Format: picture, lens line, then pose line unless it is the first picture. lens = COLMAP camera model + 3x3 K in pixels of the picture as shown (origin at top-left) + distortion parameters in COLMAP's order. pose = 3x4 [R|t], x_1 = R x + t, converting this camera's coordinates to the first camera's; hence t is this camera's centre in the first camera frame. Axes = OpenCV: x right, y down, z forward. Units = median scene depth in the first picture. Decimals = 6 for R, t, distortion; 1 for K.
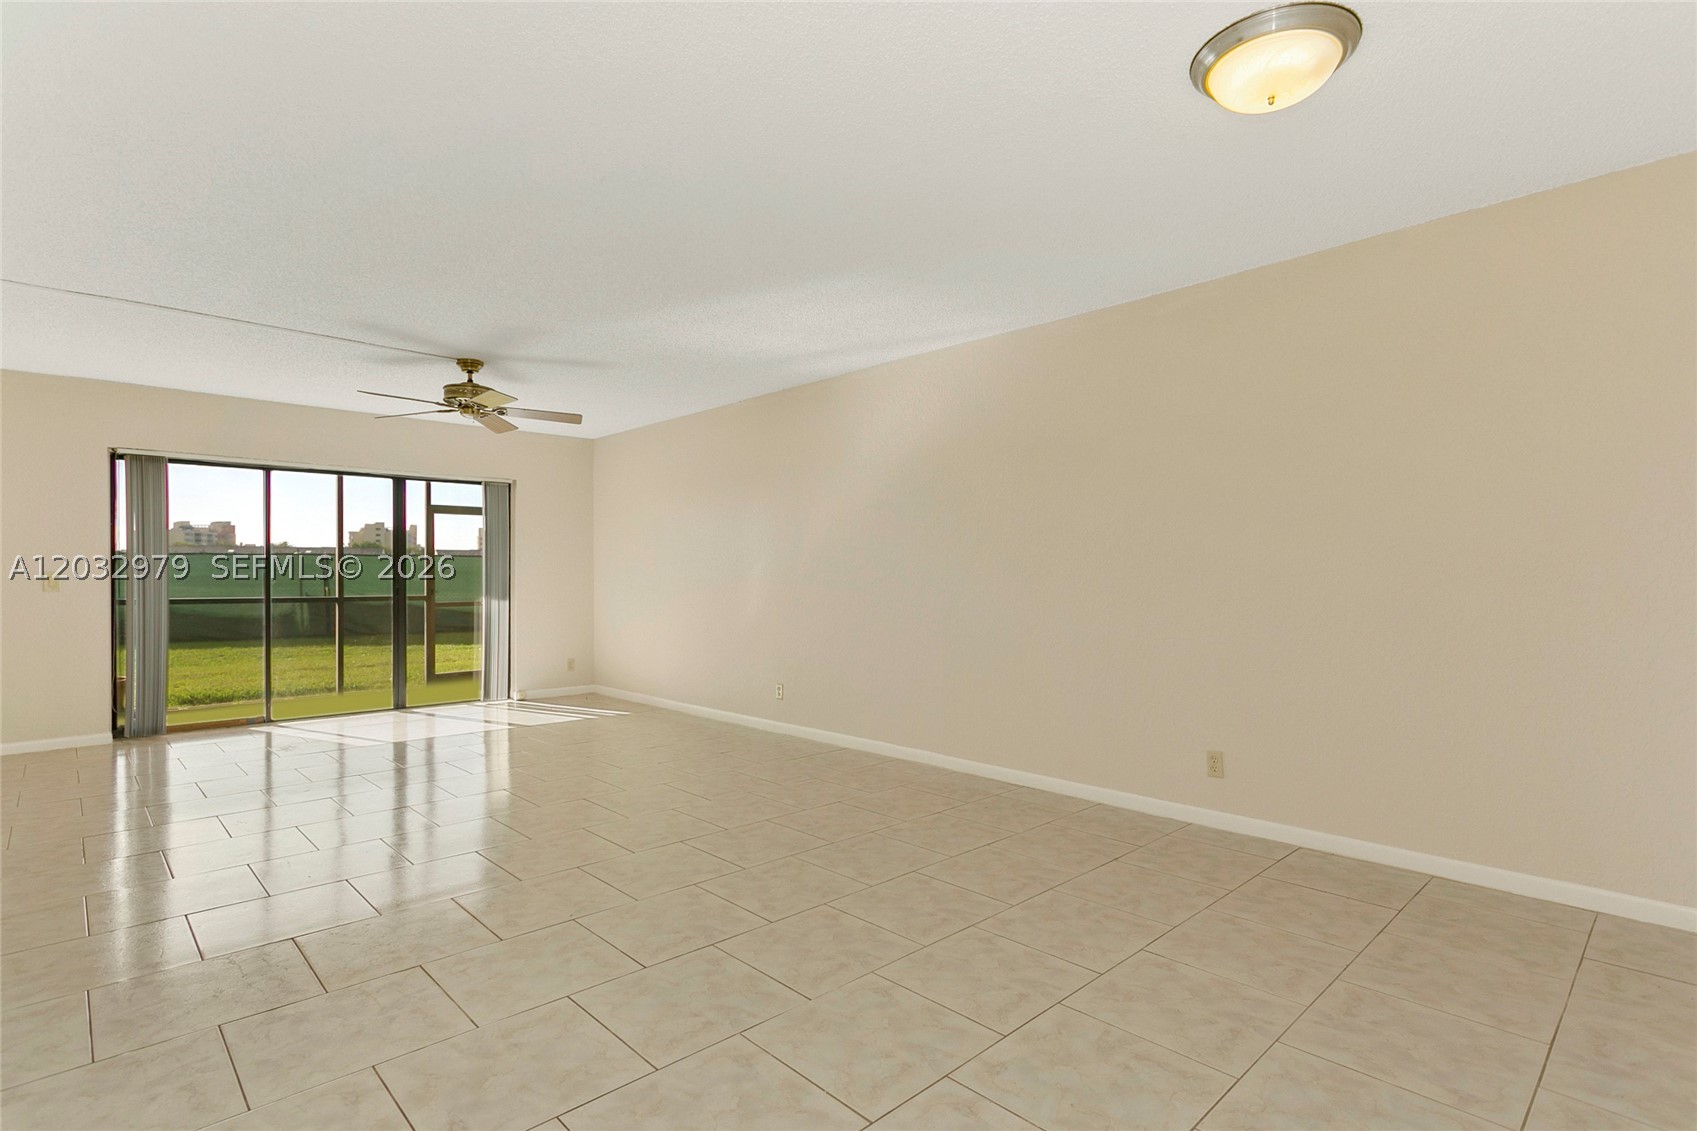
lens RADIAL K [[825.2, 0, 848.5], [0, 825.2, 565.5], [0, 0, 1]] dist [0.000240, -0.000286]
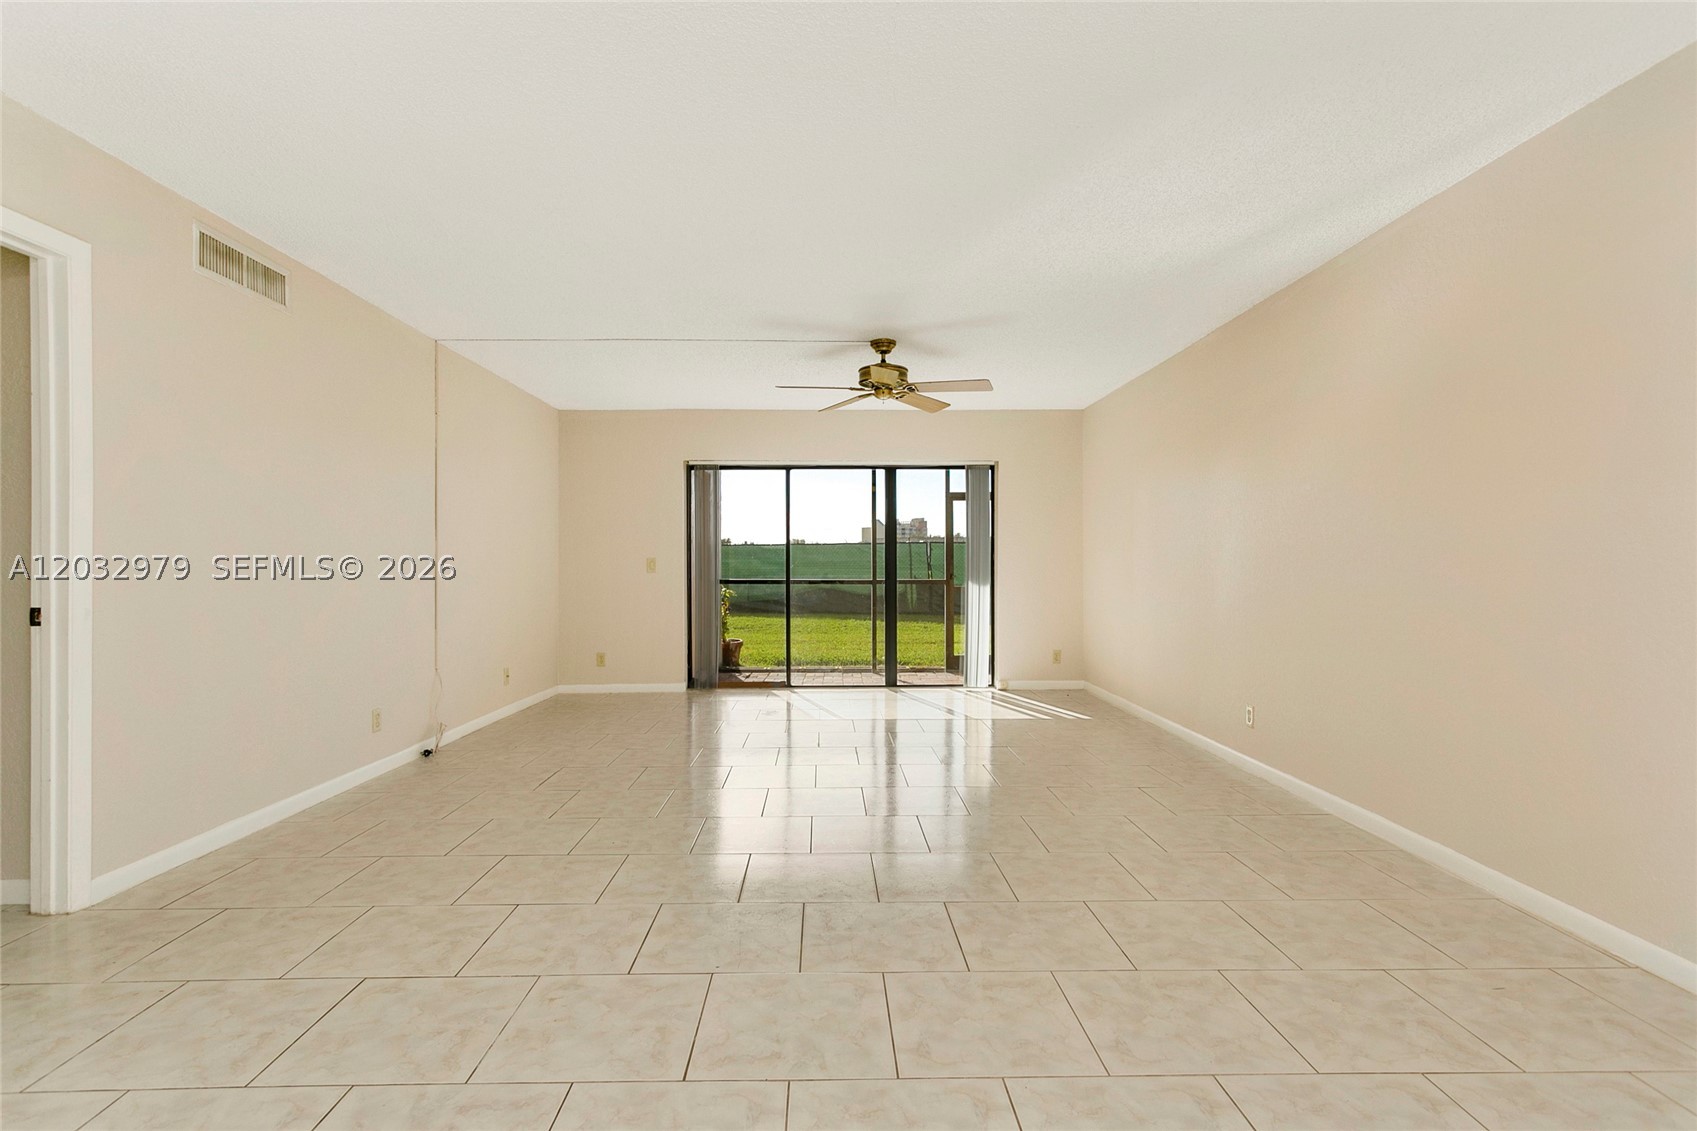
lens RADIAL K [[822.0, 0, 846.3], [0, 822.0, 558.6], [0, 0, 1]] dist [0.004317, 0.000630]
pose [[0.742656, -0.002132, -0.669670, 0.132019], [0.008264, 0.999948, 0.005981, 0.003491], [0.669622, -0.009976, 0.742635, 0.197601]]
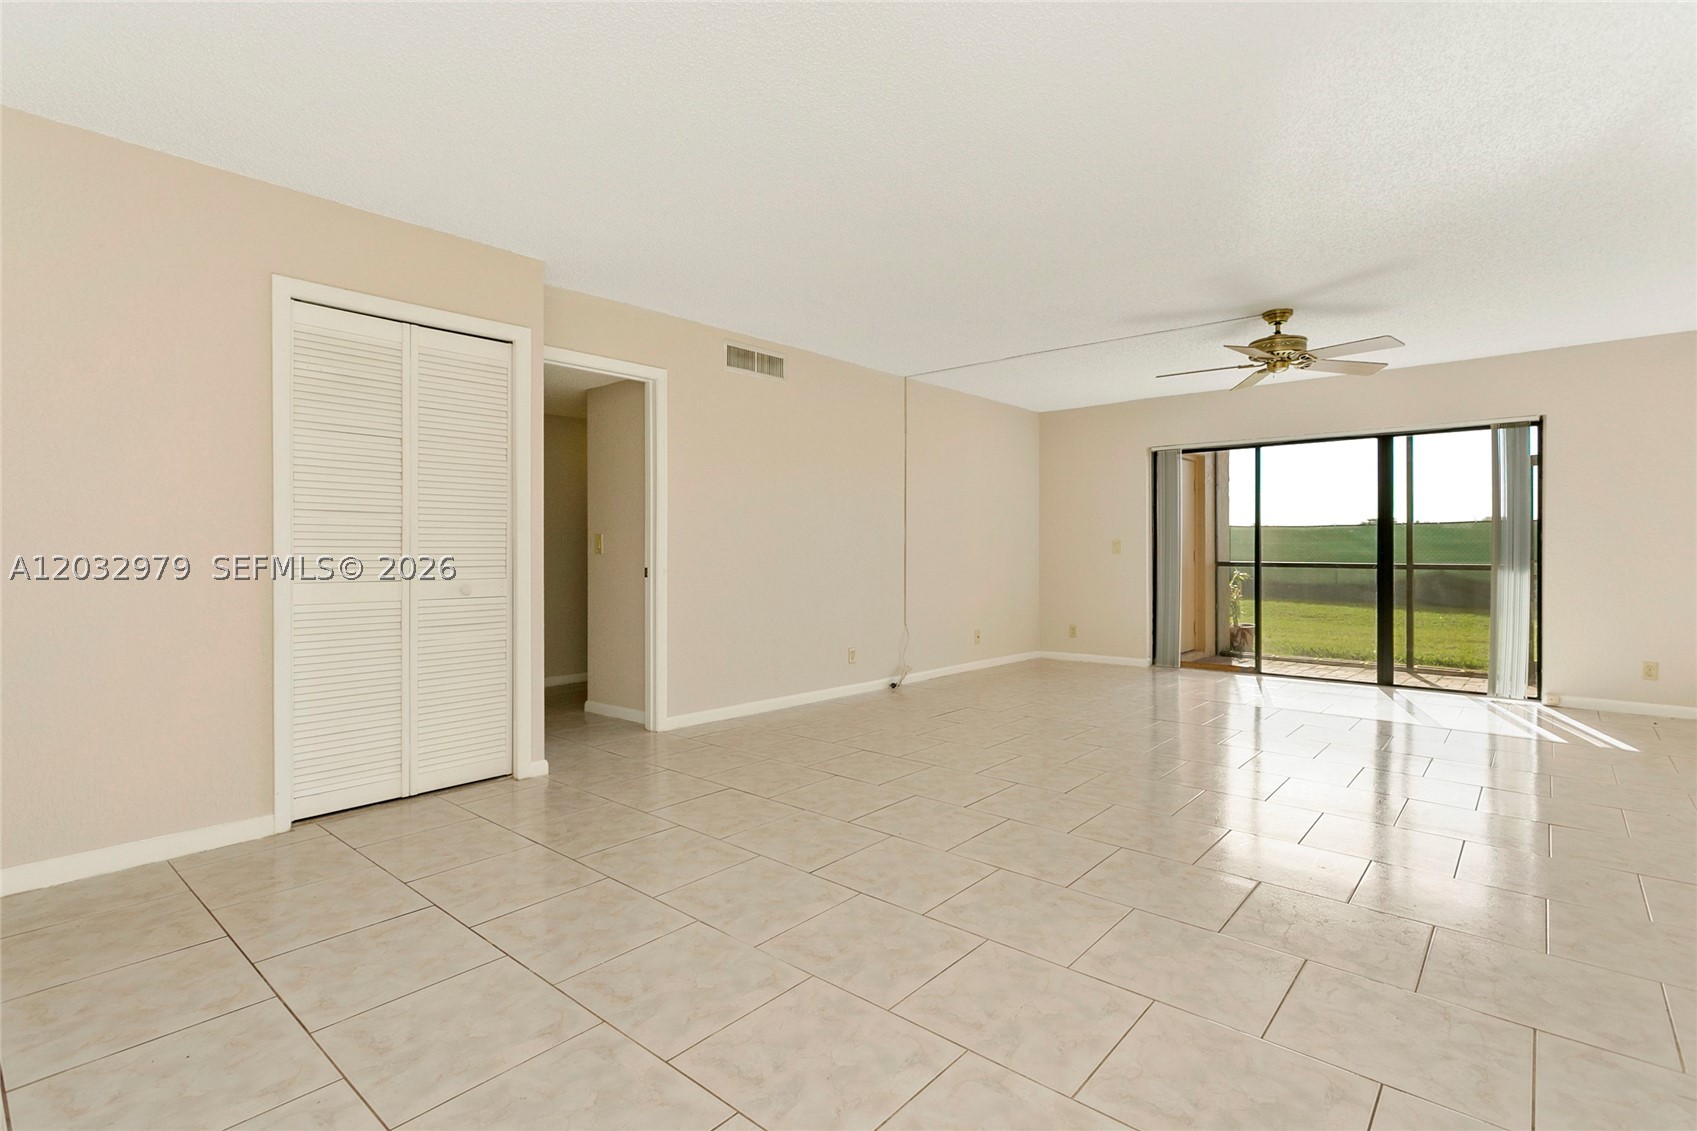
lens RADIAL K [[807.0, 0, 847.7], [0, 807.0, 540.9], [0, 0, 1]] dist [-0.001180, 0.000125]
pose [[0.101635, -0.005469, -0.994807, 0.325708], [0.013866, 0.999896, -0.004081, 0.007597], [0.994725, -0.013379, 0.101700, 0.340471]]
